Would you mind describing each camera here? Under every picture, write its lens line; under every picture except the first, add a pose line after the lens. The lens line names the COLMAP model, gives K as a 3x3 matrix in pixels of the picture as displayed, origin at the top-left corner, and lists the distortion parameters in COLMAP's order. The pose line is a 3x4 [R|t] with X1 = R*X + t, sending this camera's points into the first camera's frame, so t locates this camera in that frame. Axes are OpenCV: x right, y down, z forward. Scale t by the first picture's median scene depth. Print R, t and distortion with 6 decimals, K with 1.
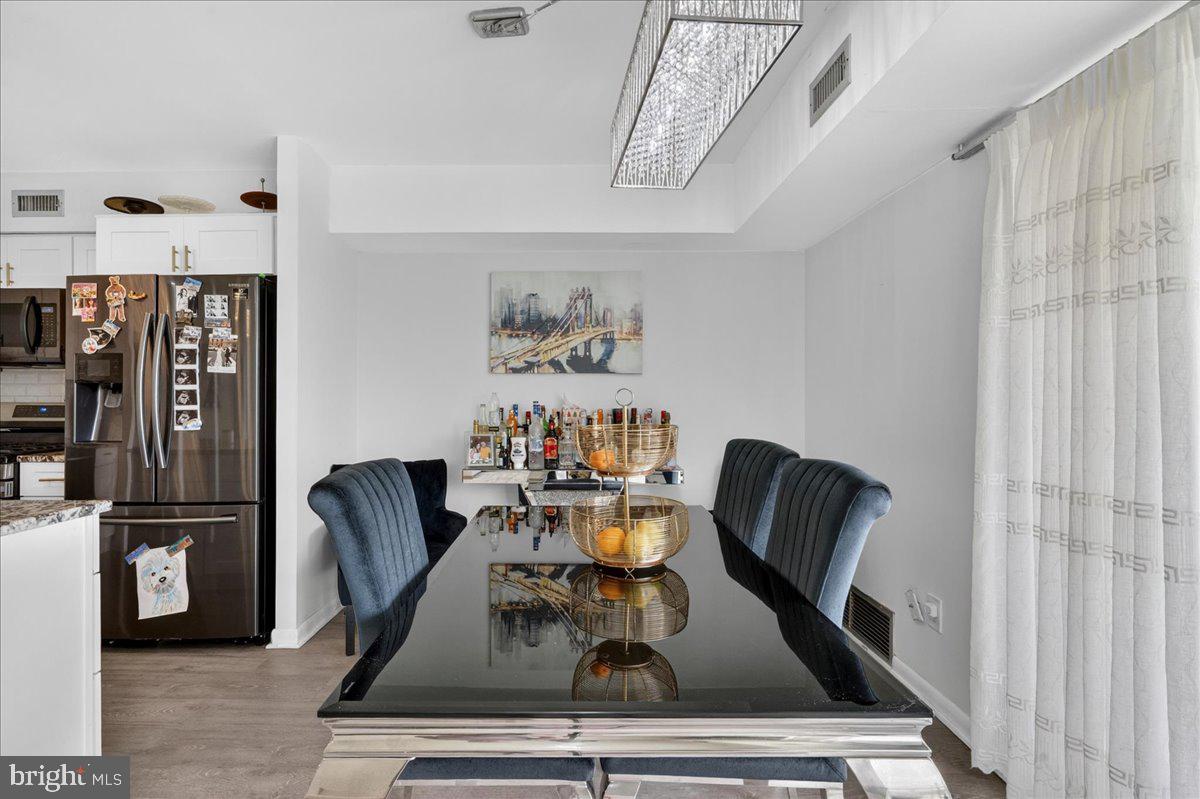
lens RADIAL K [[560.3, 0, 566.7], [0, 560.3, 395.6], [0, 0, 1]] dist [-0.002219, -0.000535]
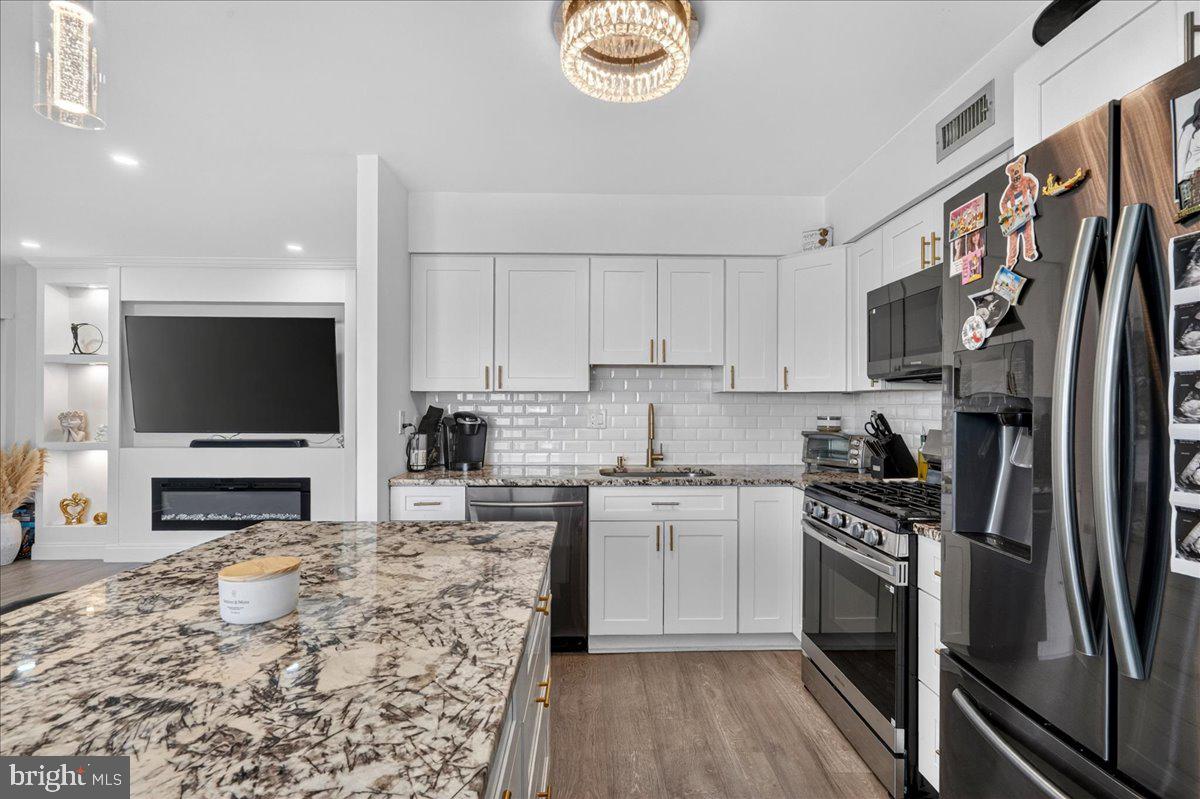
lens RADIAL K [[545.4, 0, 604.1], [0, 545.4, 402.6], [0, 0, 1]] dist [-0.001686, 0.000140]
pose [[0.049932, -0.002583, -0.998749, -0.415183], [0.001088, 0.999996, -0.002532, -0.029770], [0.998752, -0.000960, 0.049935, 0.669763]]
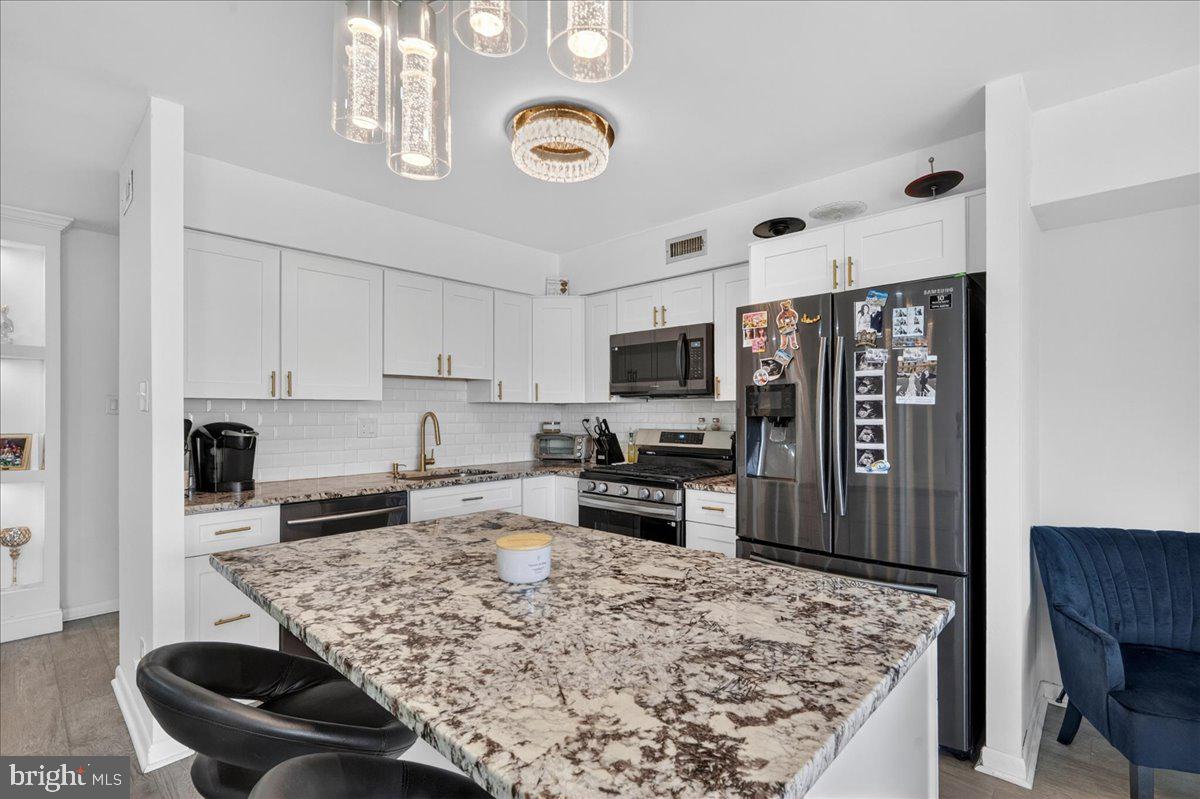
lens RADIAL K [[548.3, 0, 605.3], [0, 548.3, 410.4], [0, 0, 1]] dist [-0.003040, -0.000099]
pose [[0.745960, -0.003156, -0.665984, -0.426816], [0.002899, 0.999995, -0.001492, -0.031897], [0.665985, -0.000818, 0.745965, 0.124011]]
